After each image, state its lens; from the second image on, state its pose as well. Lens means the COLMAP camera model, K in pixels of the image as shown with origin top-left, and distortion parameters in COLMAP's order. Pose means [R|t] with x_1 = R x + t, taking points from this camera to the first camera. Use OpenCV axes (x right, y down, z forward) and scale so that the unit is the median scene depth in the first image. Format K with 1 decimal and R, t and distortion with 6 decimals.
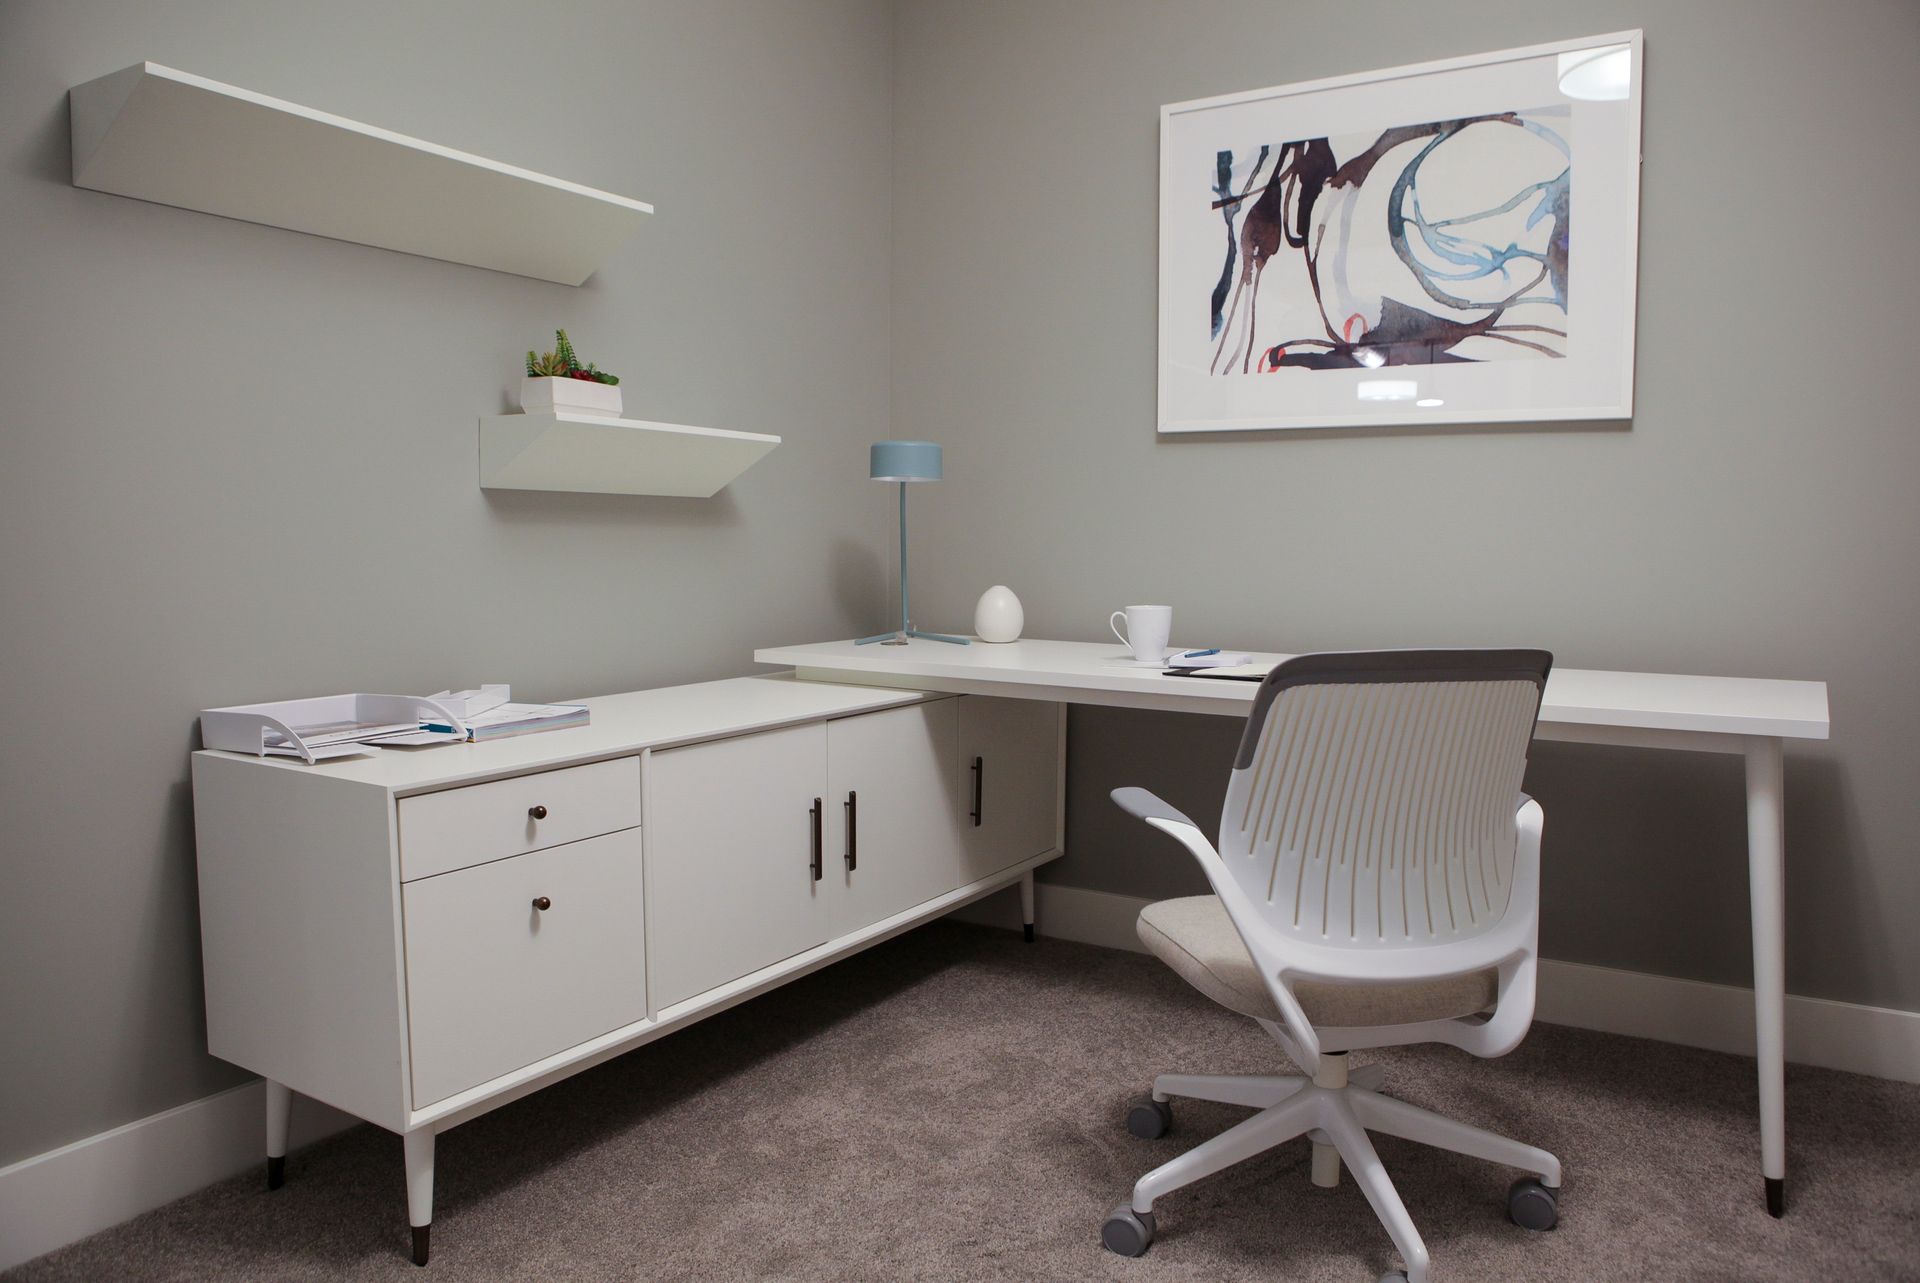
lens RADIAL K [[1339.1, 0, 958.9], [0, 1339.1, 650.2], [0, 0, 1]] dist [-0.117527, 0.089854]
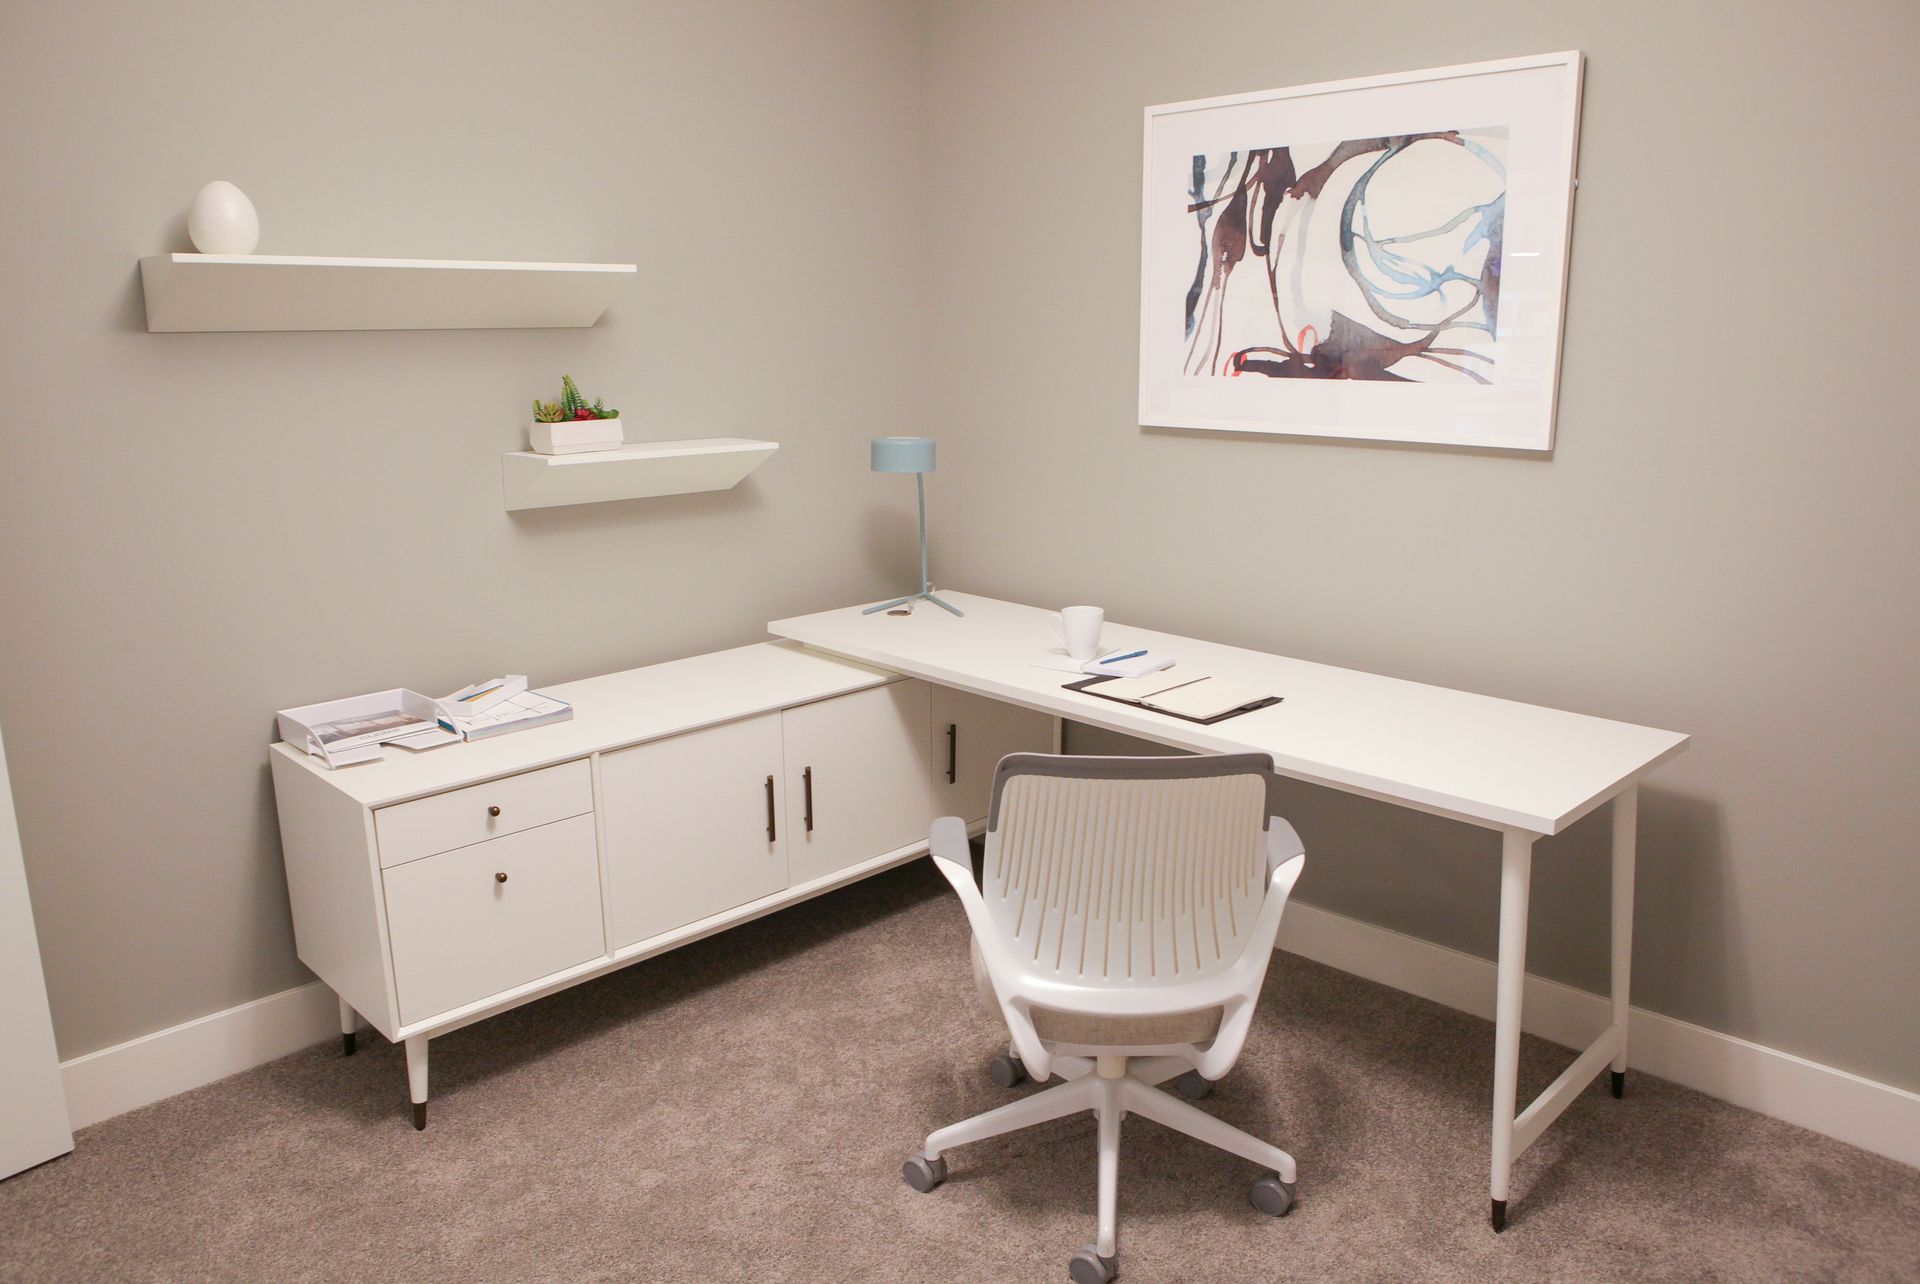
lens RADIAL K [[1339.1, 0, 958.9], [0, 1339.1, 650.7], [0, 0, 1]] dist [-0.117527, 0.089854]
pose [[0.975139, 0.043155, -0.217353, 0.290981], [-0.010731, 0.988899, 0.148202, -0.166077], [0.221336, -0.142185, 0.964777, -0.096521]]
